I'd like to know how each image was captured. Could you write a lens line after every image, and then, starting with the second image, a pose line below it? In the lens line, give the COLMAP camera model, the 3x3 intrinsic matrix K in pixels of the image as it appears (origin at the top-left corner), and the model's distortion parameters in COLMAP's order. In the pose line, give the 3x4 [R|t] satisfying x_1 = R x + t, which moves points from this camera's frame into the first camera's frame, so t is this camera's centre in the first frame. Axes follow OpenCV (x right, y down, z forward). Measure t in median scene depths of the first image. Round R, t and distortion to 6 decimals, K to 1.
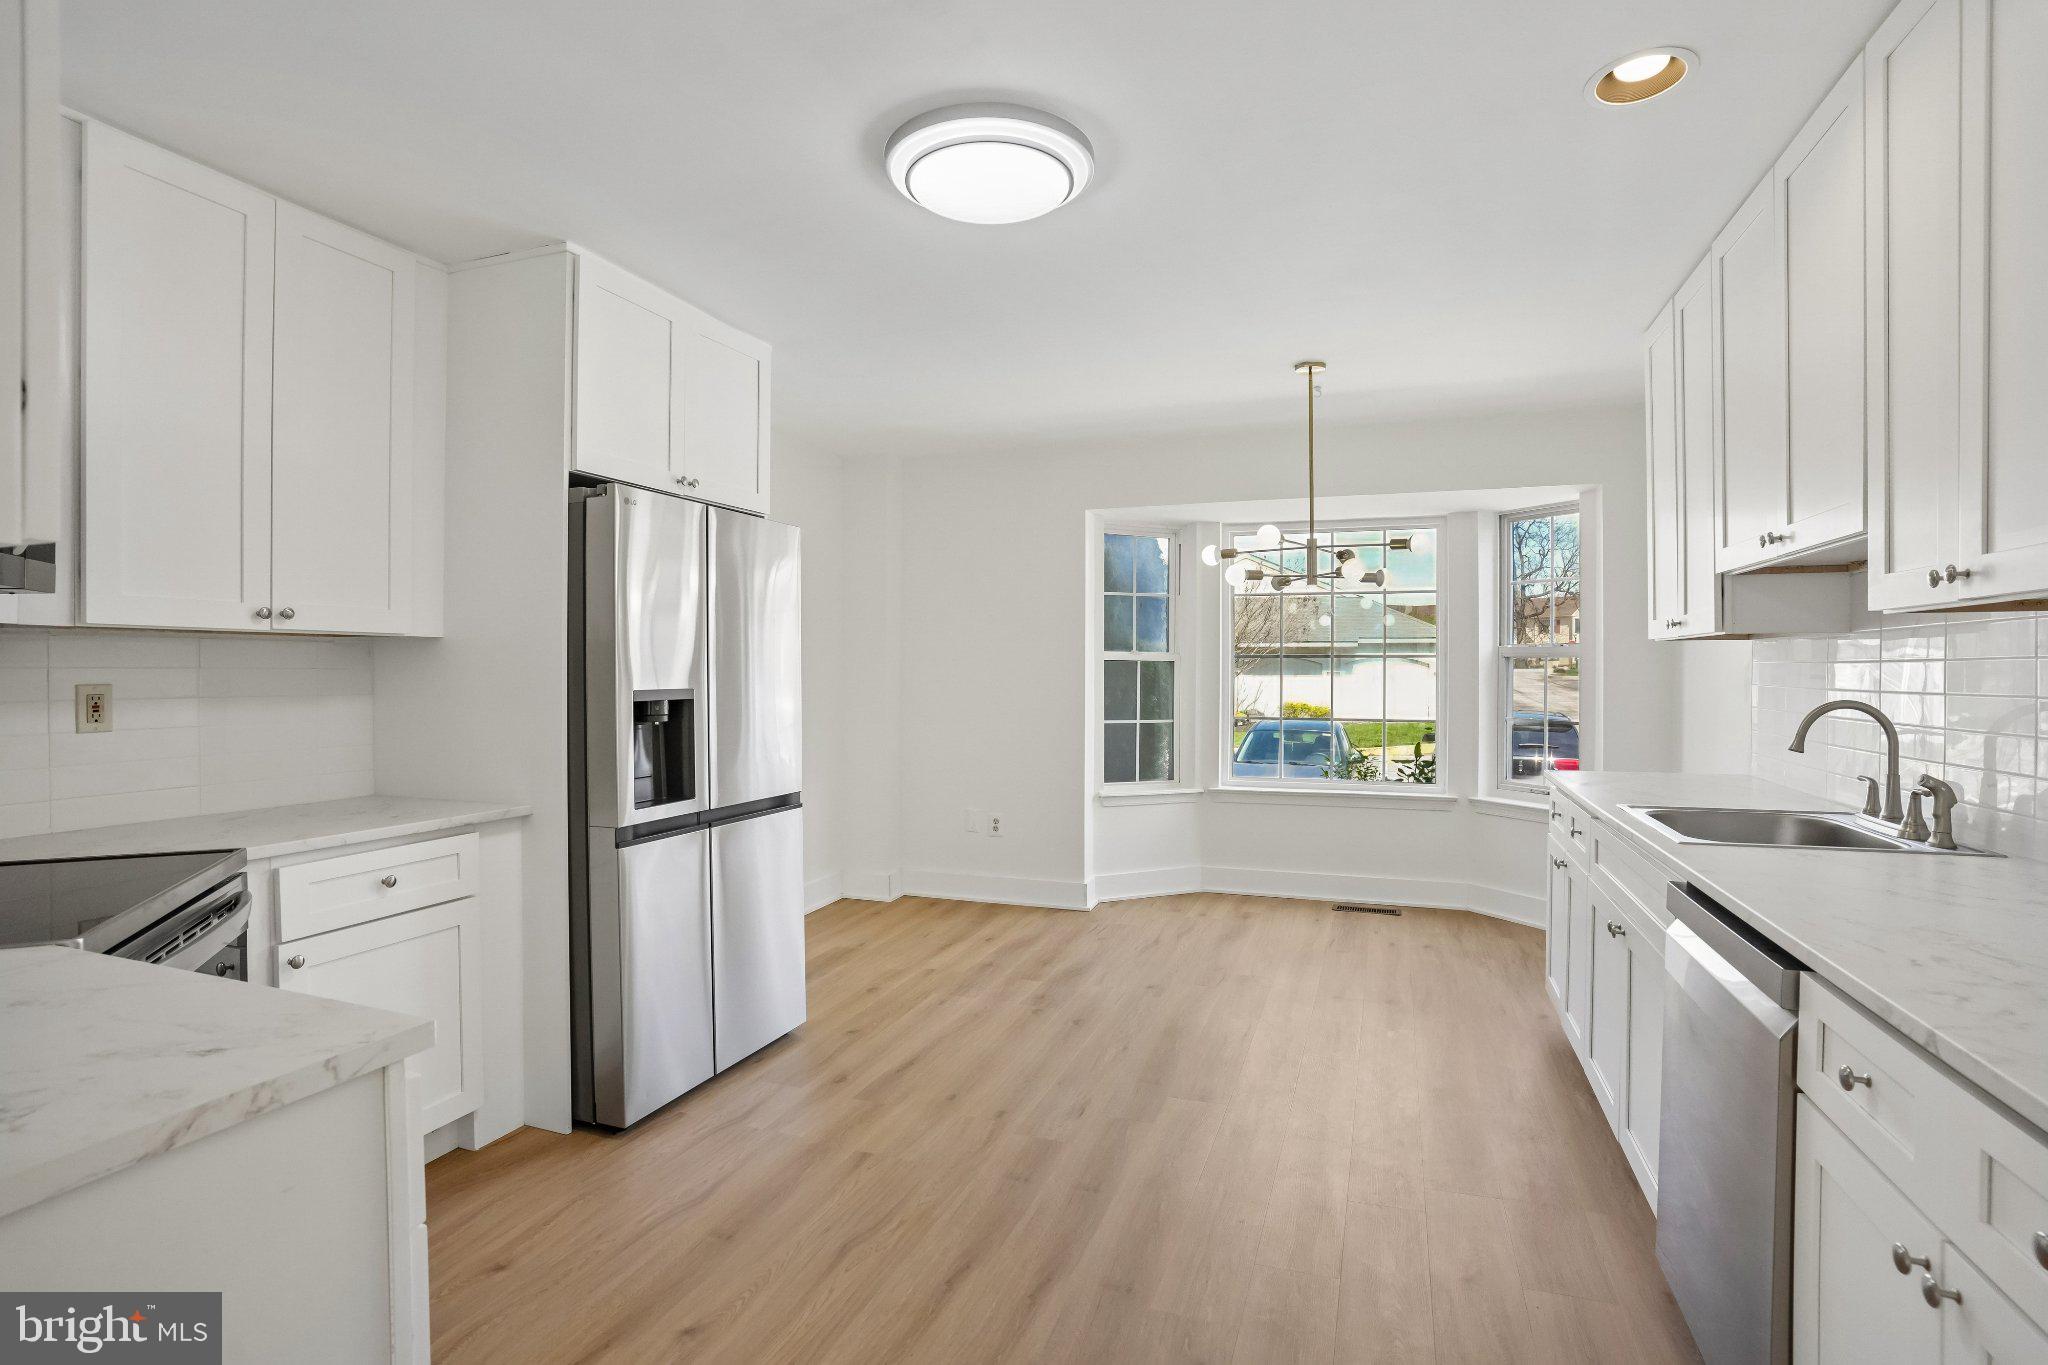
lens RADIAL K [[1031.5, 0, 1021.0], [0, 1031.5, 676.7], [0, 0, 1]] dist [-0.045026, 0.009651]
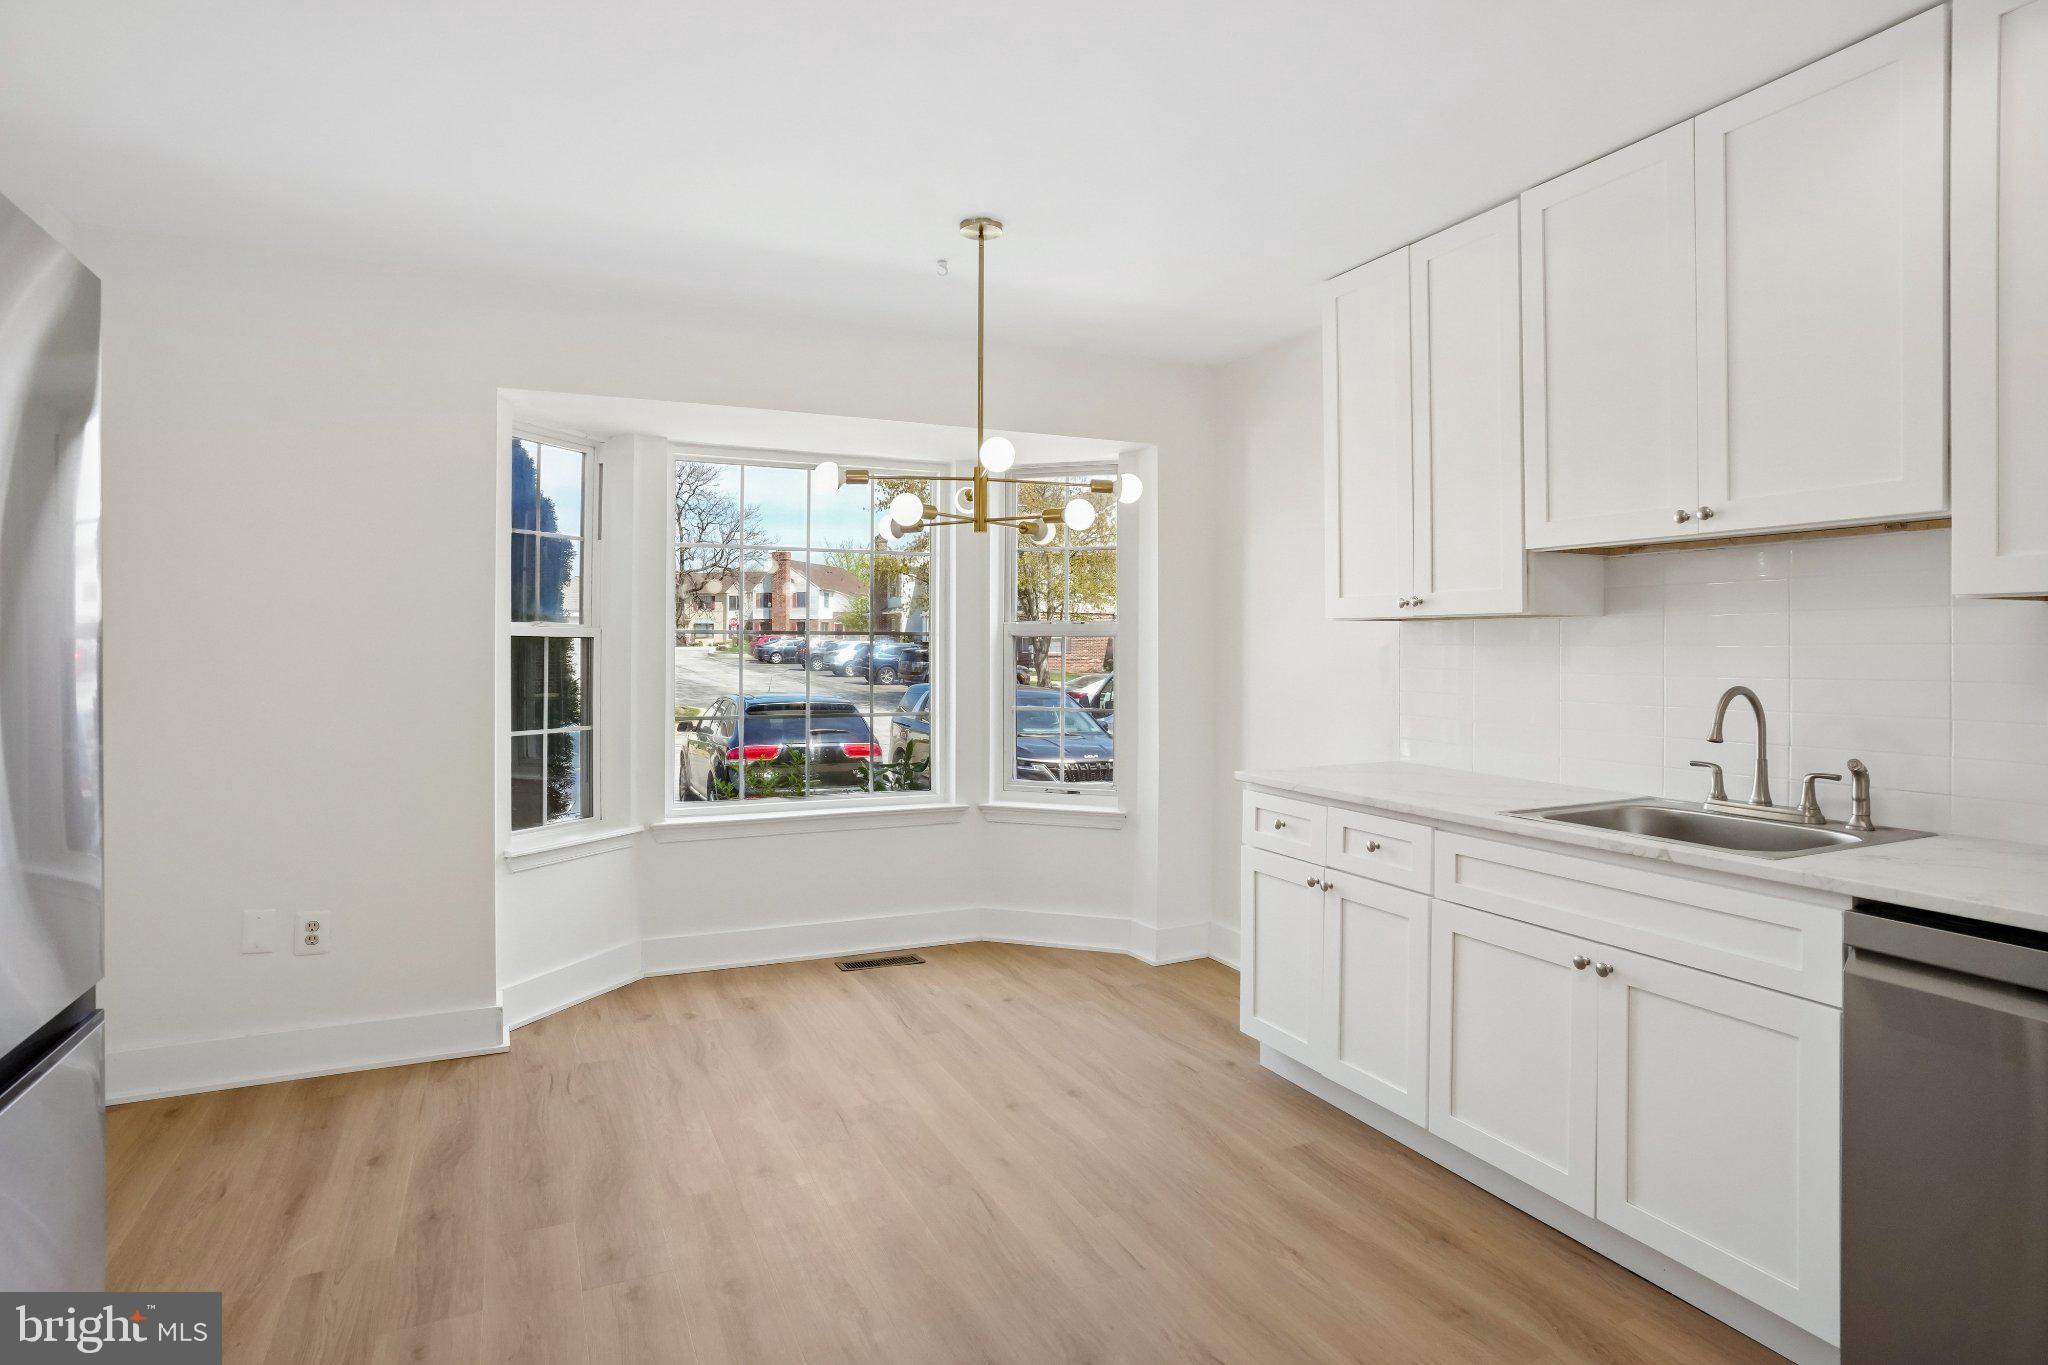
lens RADIAL K [[1129.2, 0, 1006.5], [0, 1129.2, 643.0], [0, 0, 1]] dist [0.006340, 0.004813]
pose [[0.724097, 0.003097, 0.689691, -0.173236], [0.004272, 0.999951, -0.008976, -0.004516], [-0.689685, 0.009446, 0.724048, 0.302122]]
